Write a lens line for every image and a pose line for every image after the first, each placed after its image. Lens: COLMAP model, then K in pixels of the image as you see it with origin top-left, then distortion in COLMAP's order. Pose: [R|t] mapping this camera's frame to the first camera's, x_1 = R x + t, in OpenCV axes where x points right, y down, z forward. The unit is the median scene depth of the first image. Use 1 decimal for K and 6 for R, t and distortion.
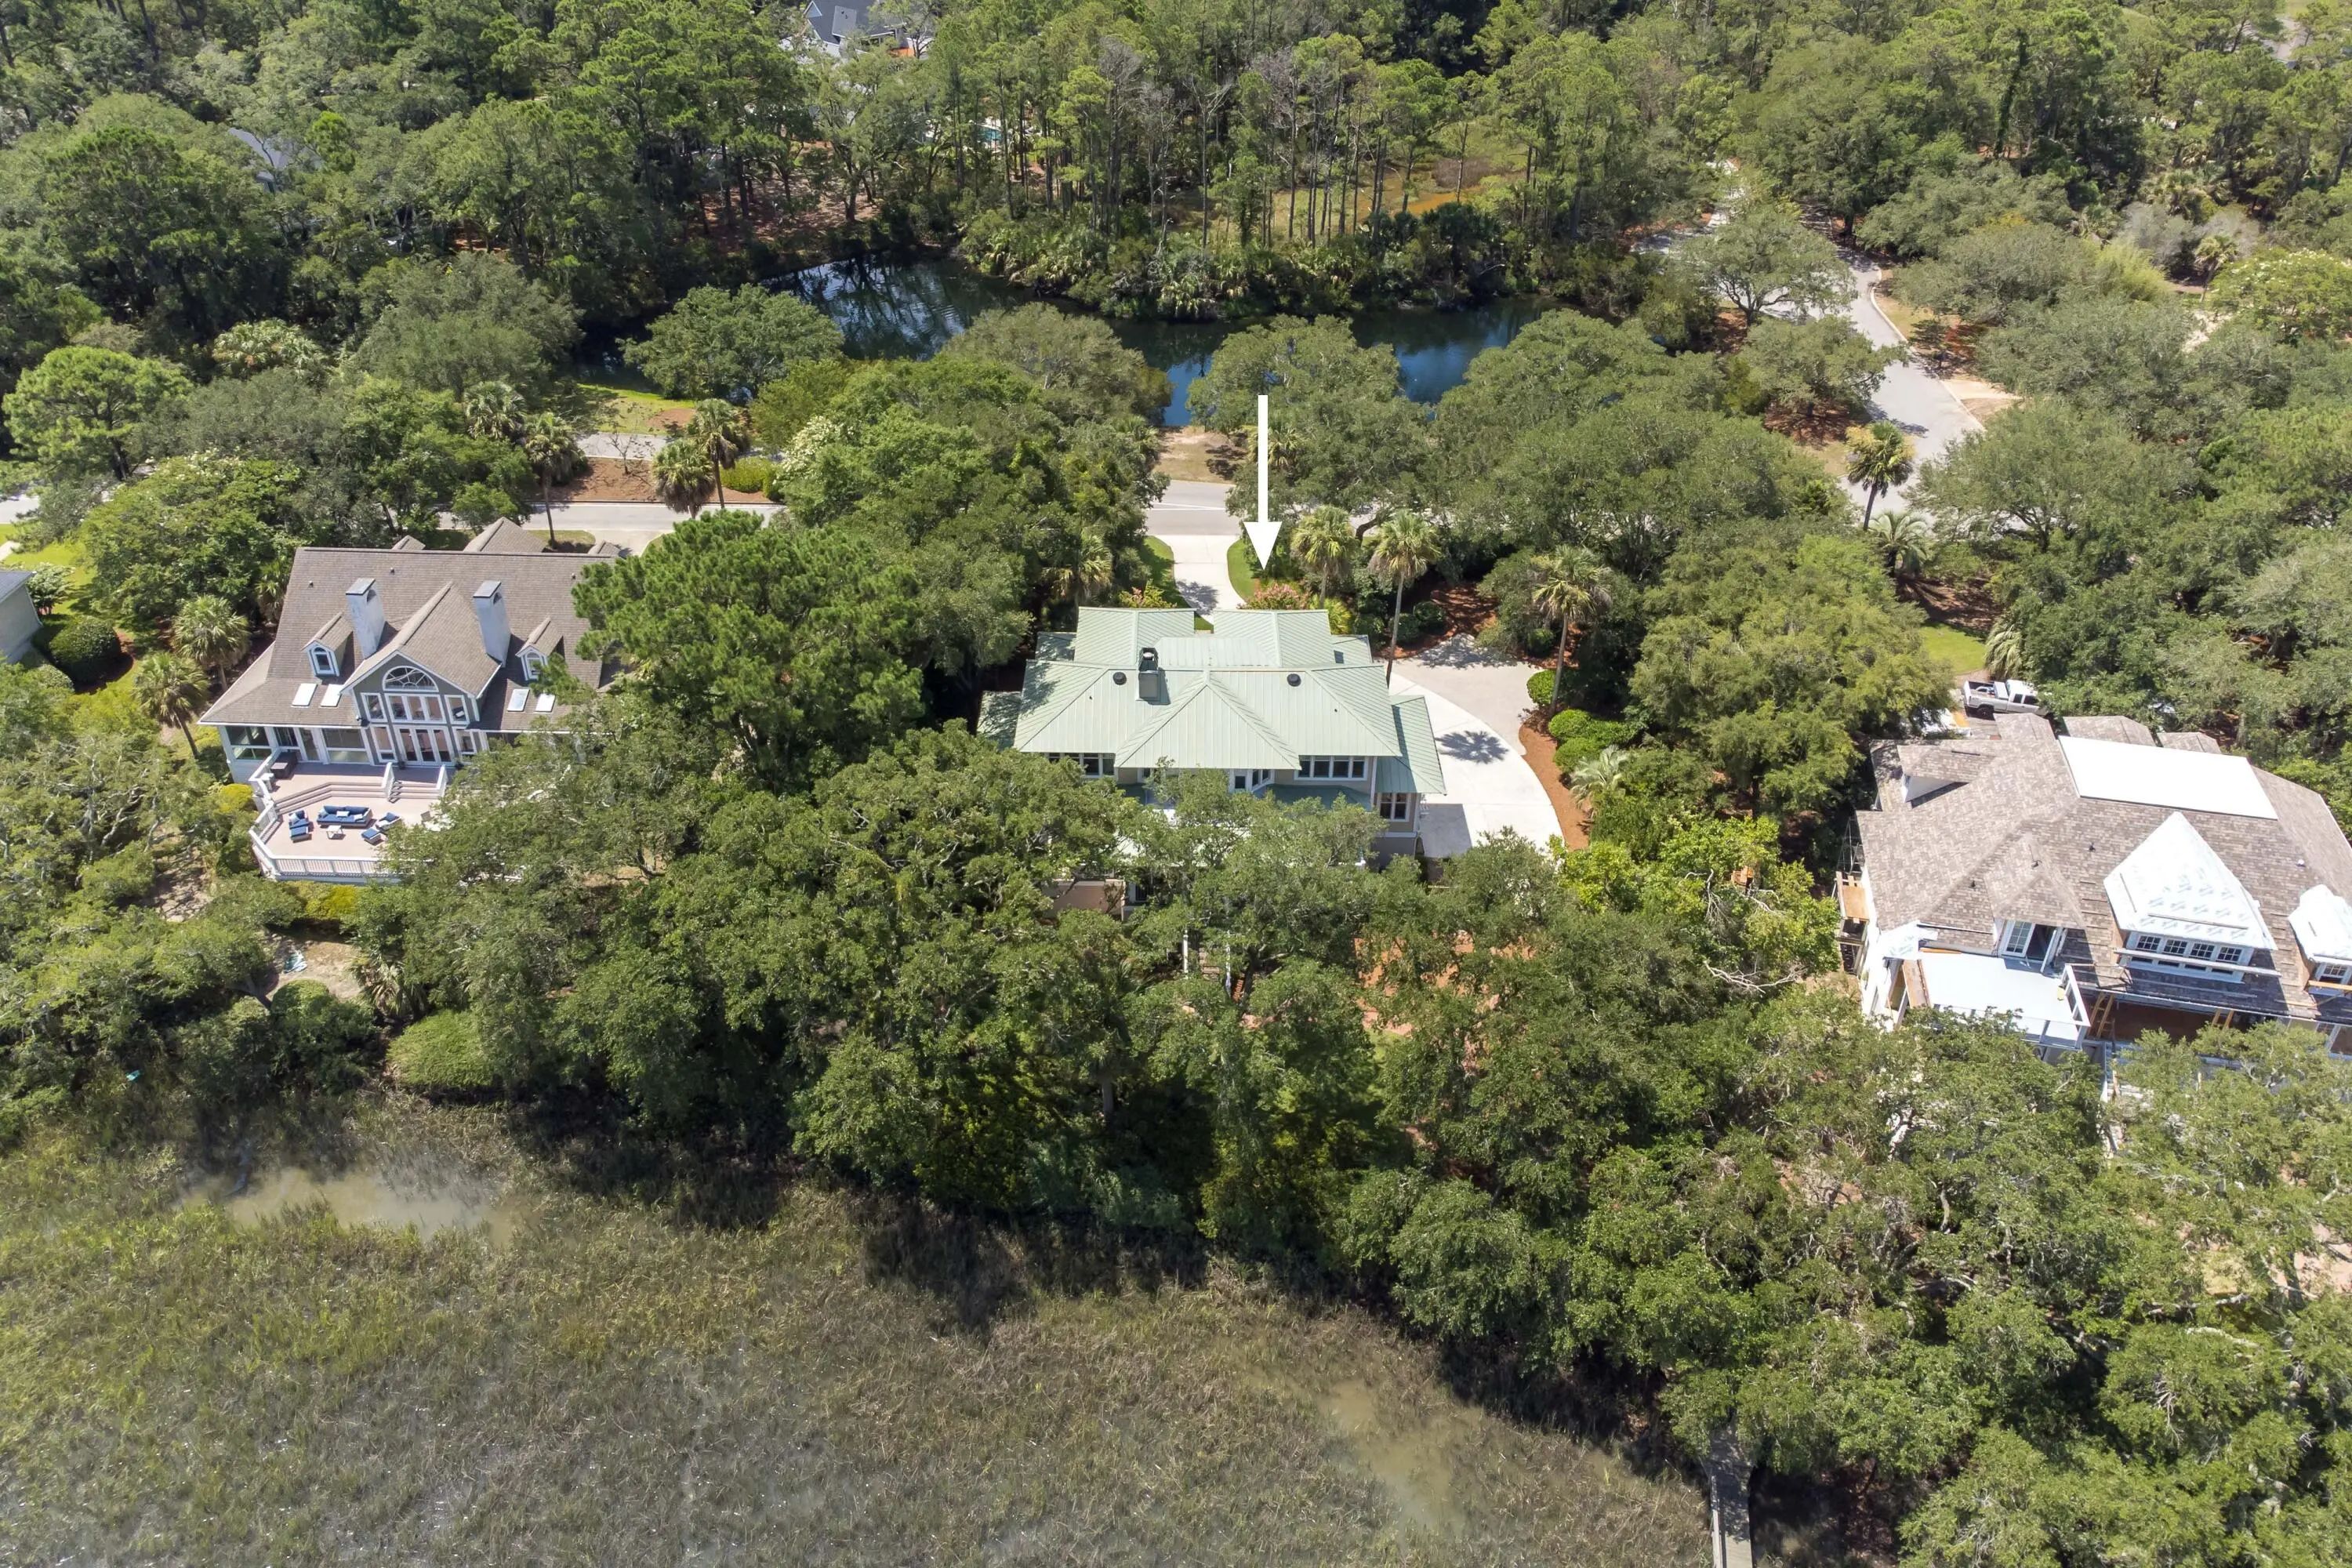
lens RADIAL K [[1669.6, 0, 1174.7], [0, 1669.6, 833.1], [0, 0, 1]] dist [0.014387, 0.005916]
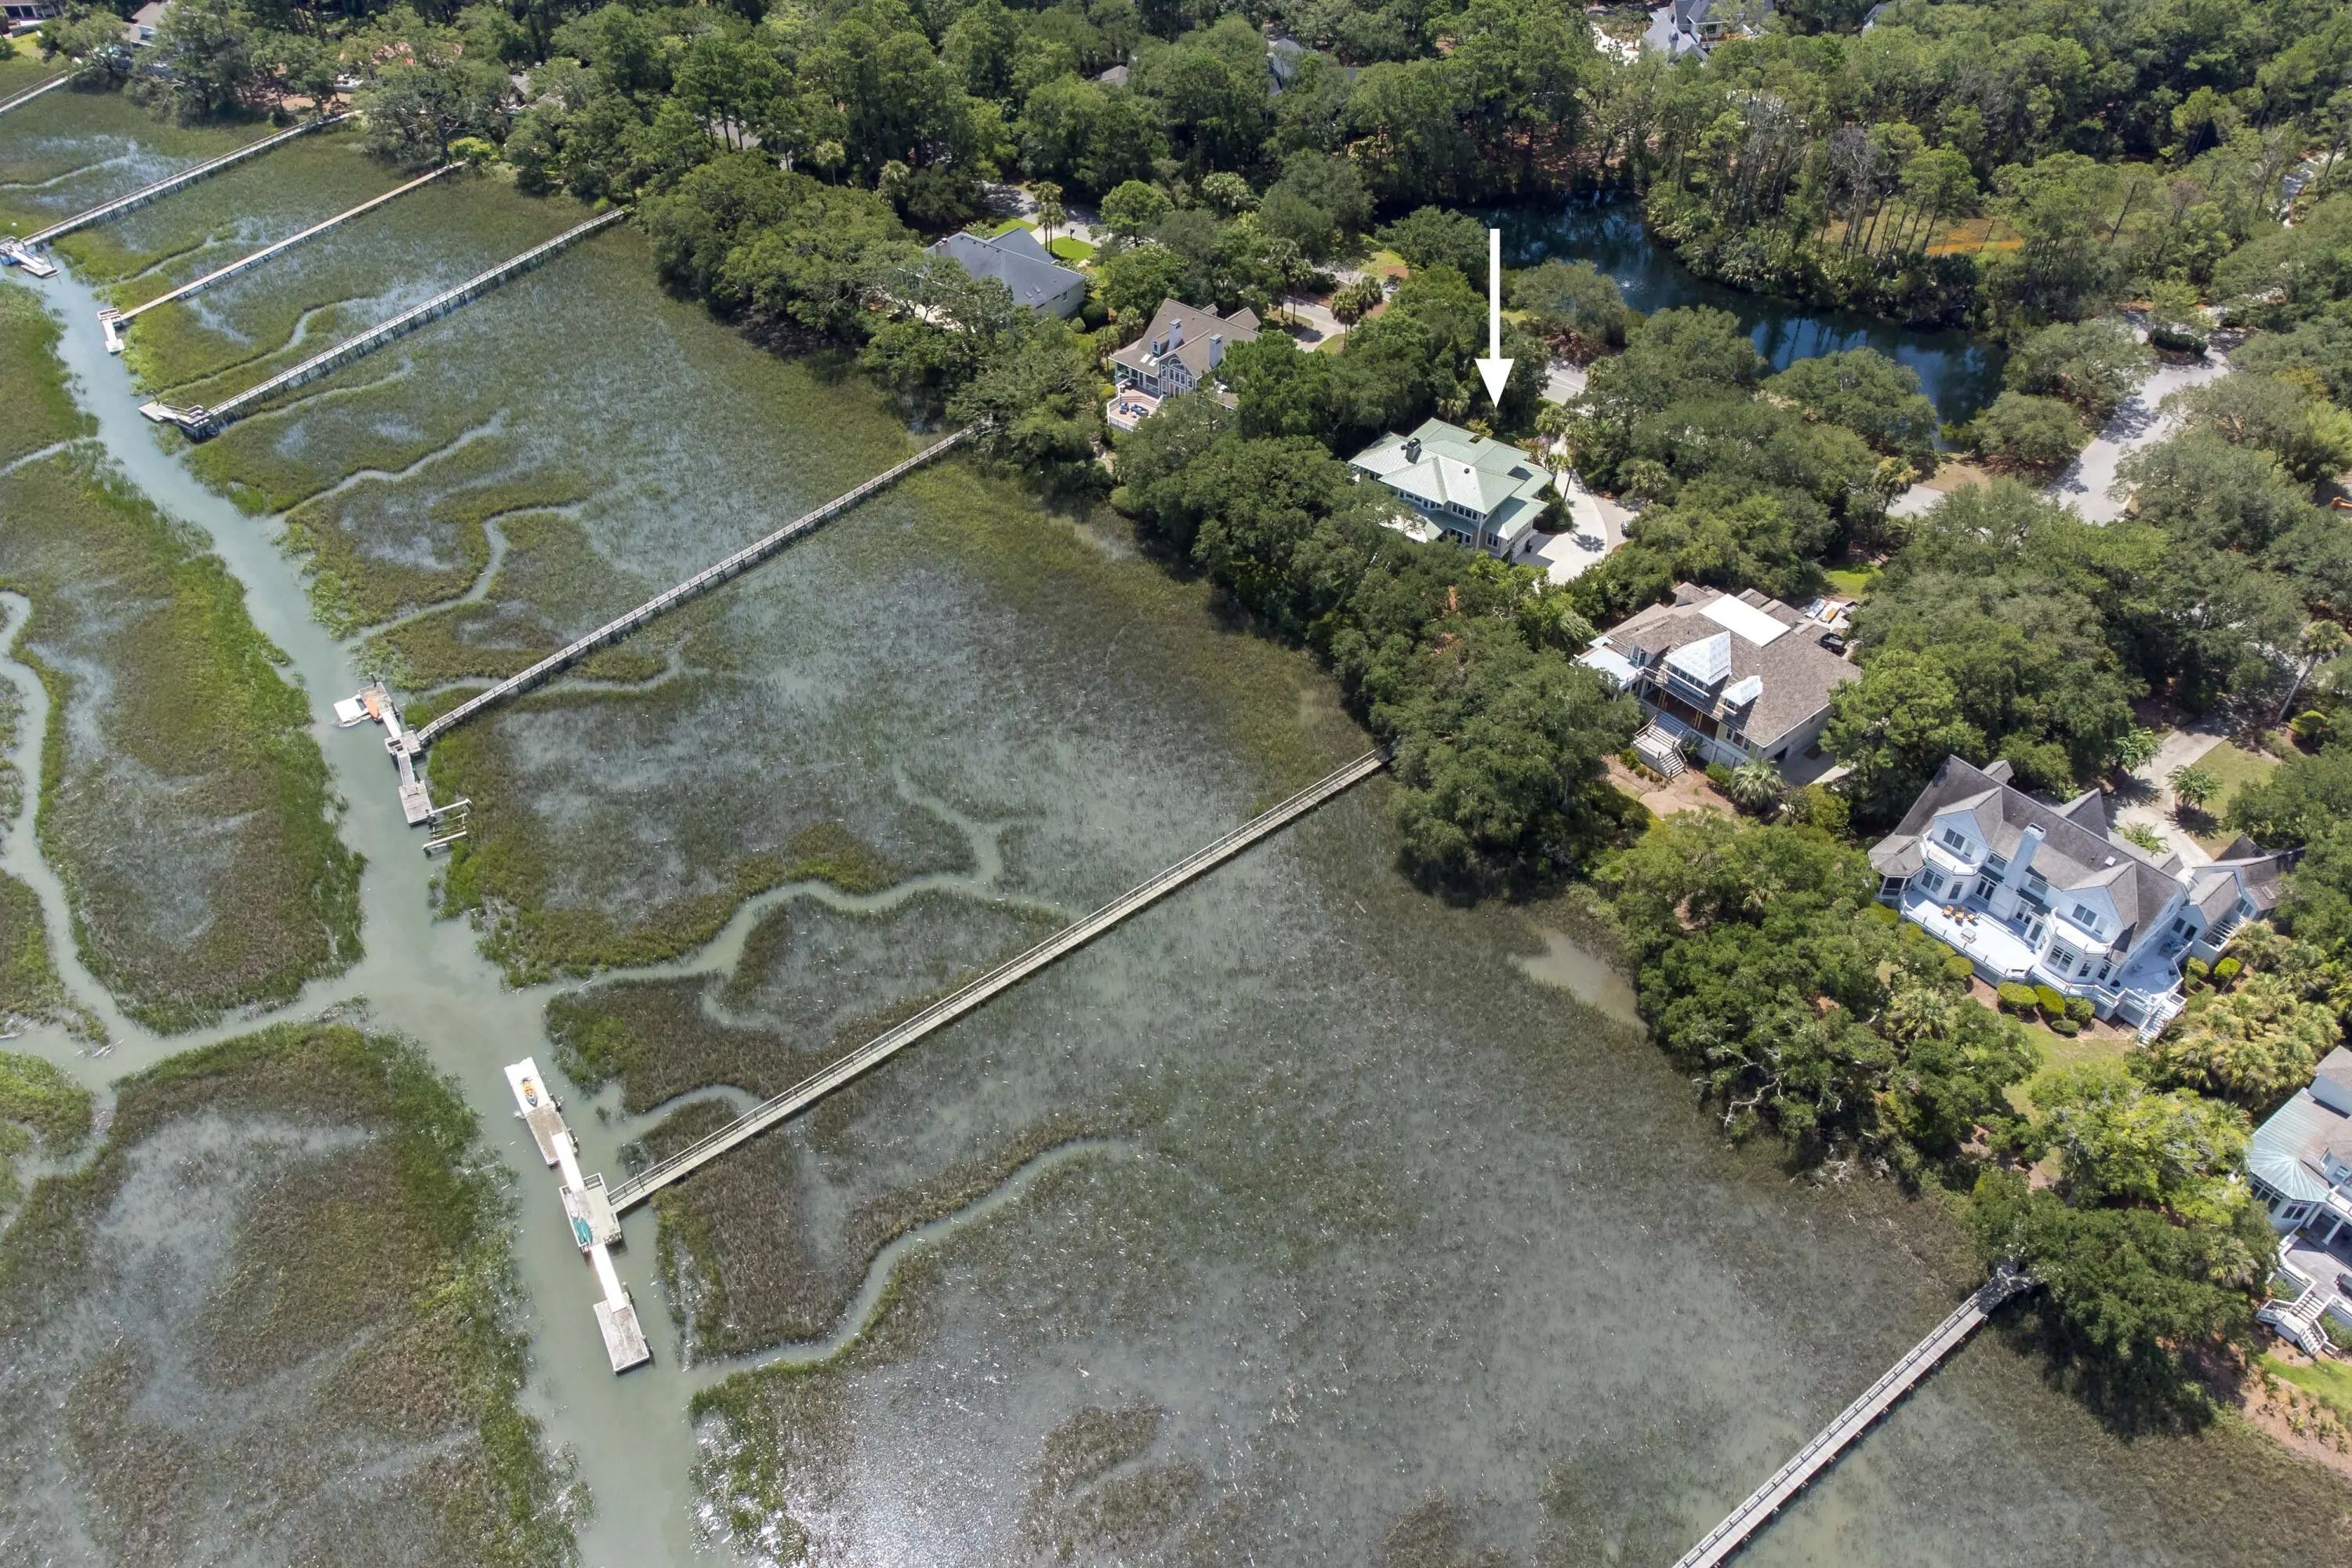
lens RADIAL K [[1669.6, 0, 1174.7], [0, 1669.6, 833.1], [0, 0, 1]] dist [0.014387, 0.005916]
pose [[0.798089, 0.411431, -0.440202, 0.929309], [-0.350760, 0.911267, 0.215778, 0.008957], [0.489920, -0.017805, 0.871586, -1.199561]]
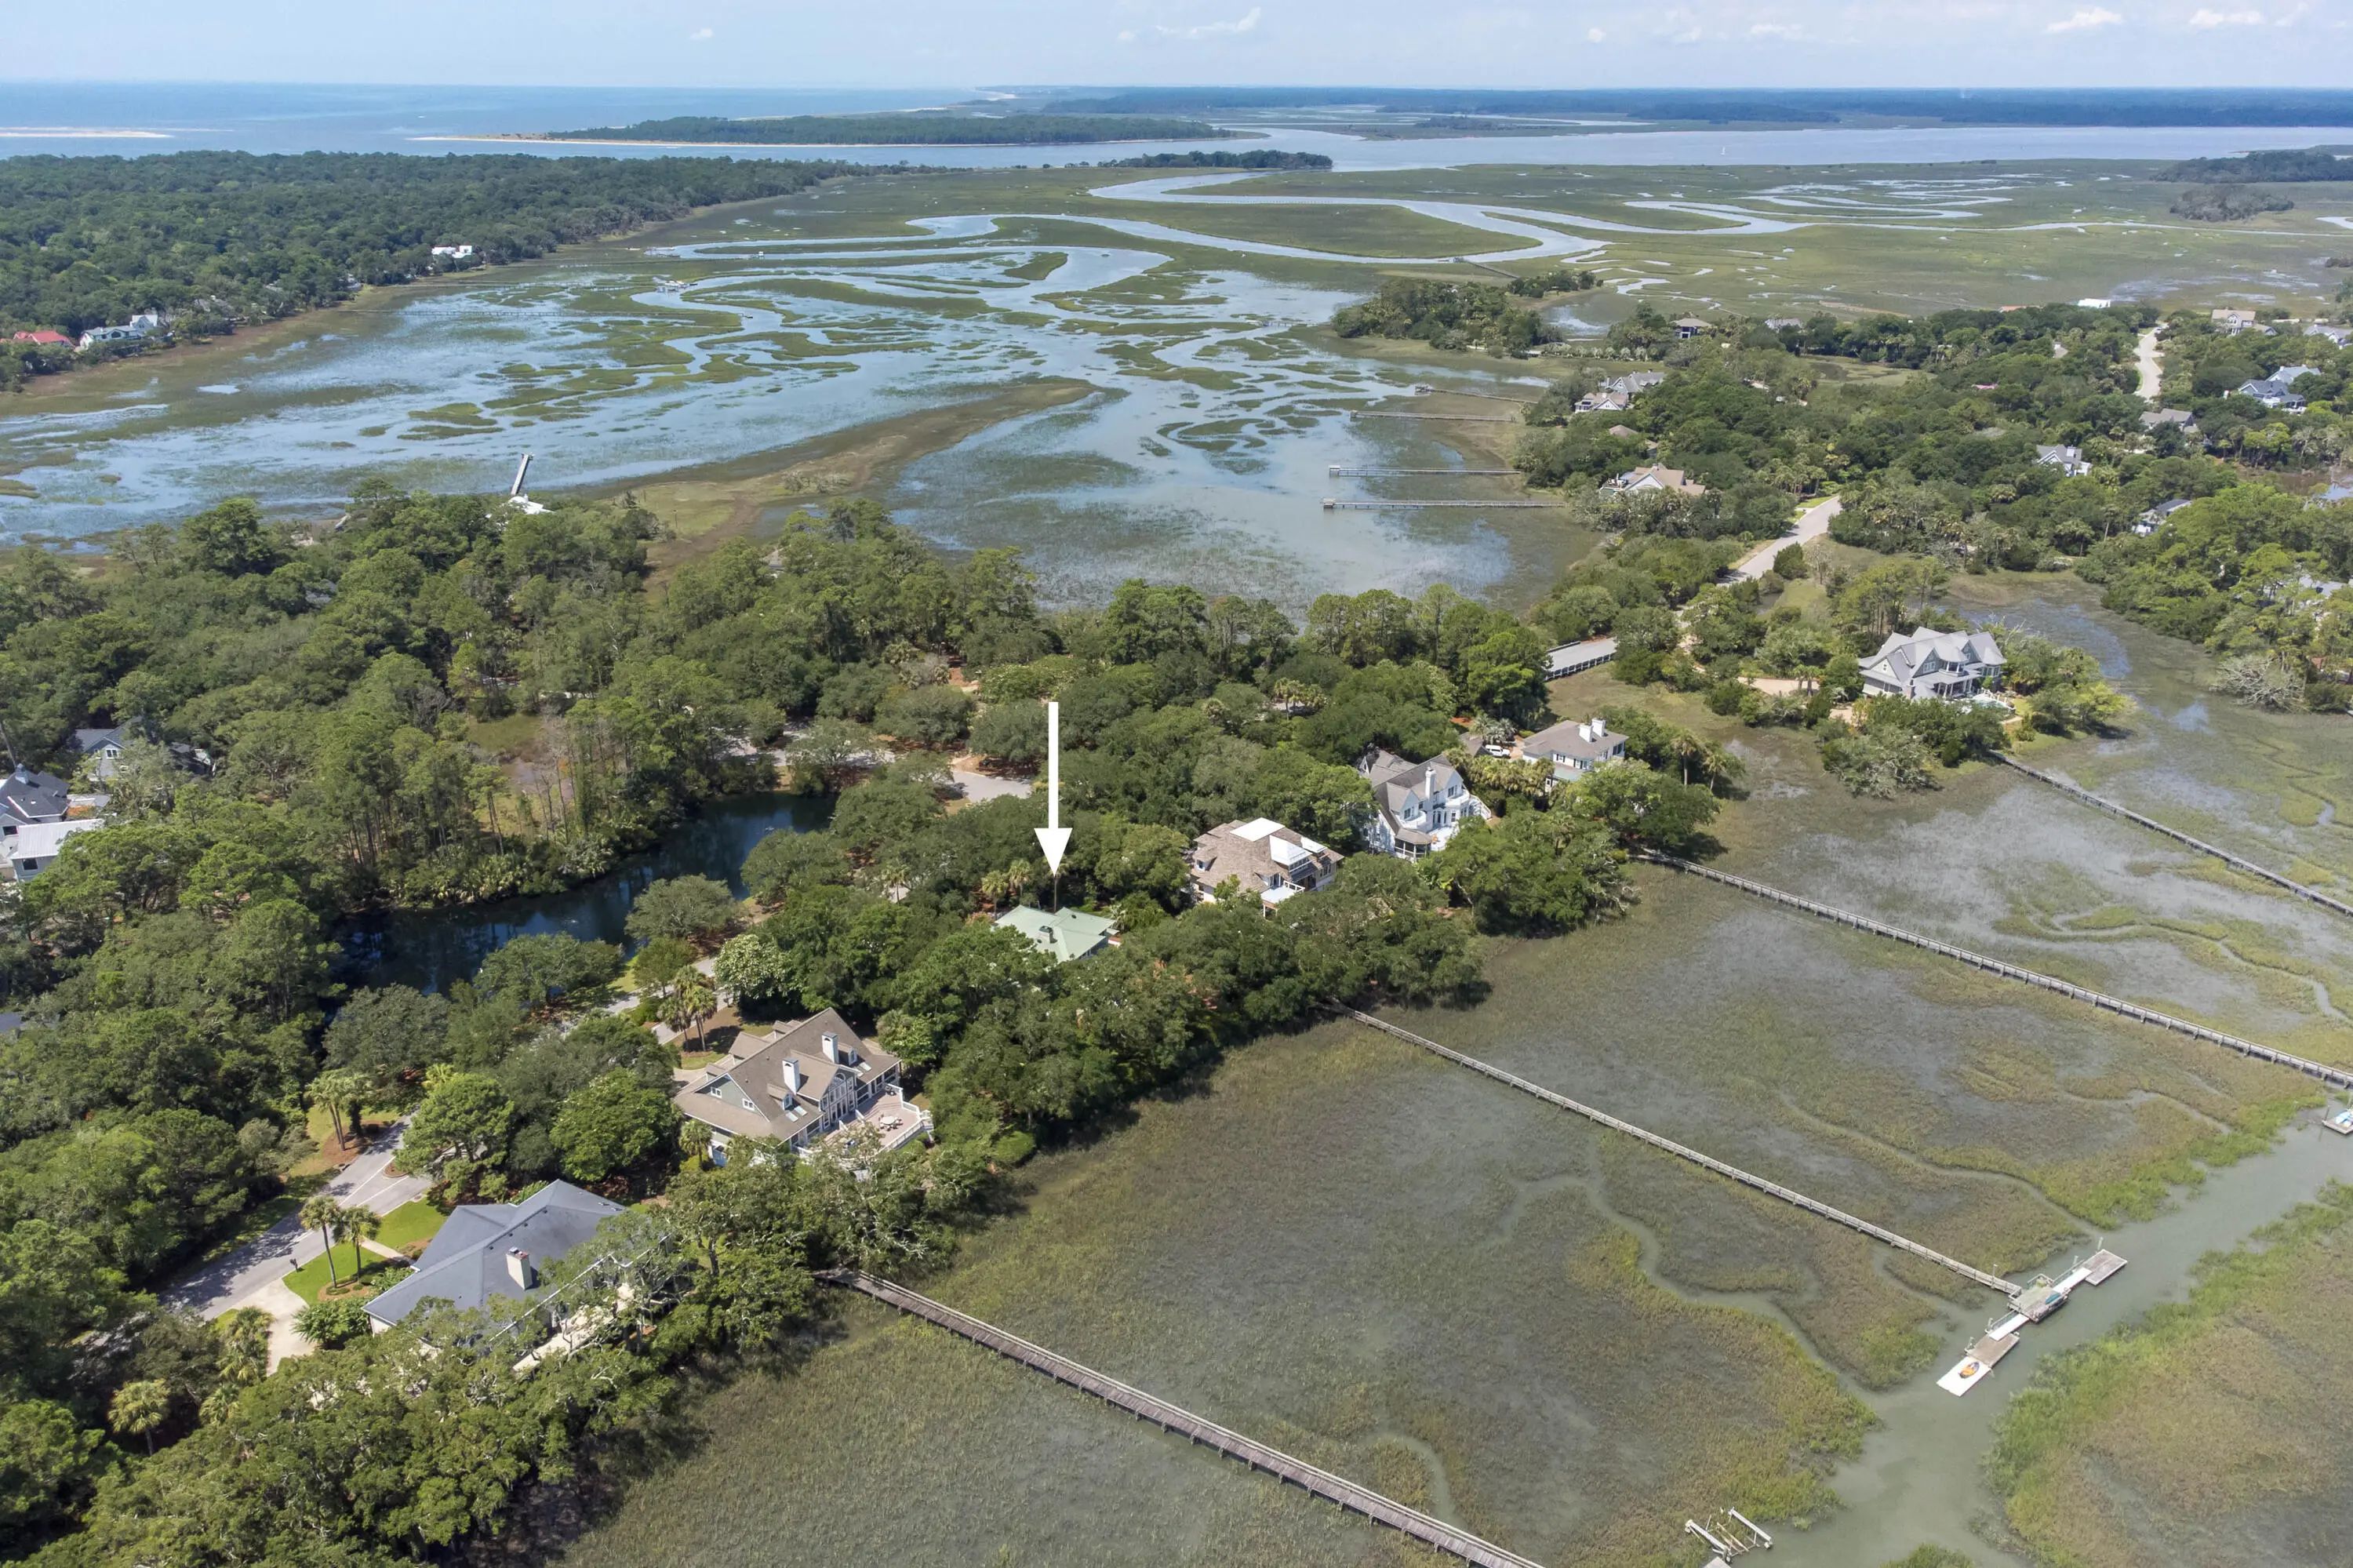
lens RADIAL K [[1683.7, 0, 1216.7], [0, 1683.7, 814.2], [0, 0, 1]] dist [0.013171, -0.000888]
pose [[0.469394, -0.346235, 0.812275, -1.940762], [0.512859, 0.855744, 0.068396, -0.293763], [-0.718781, 0.384478, 0.579251, -0.852765]]
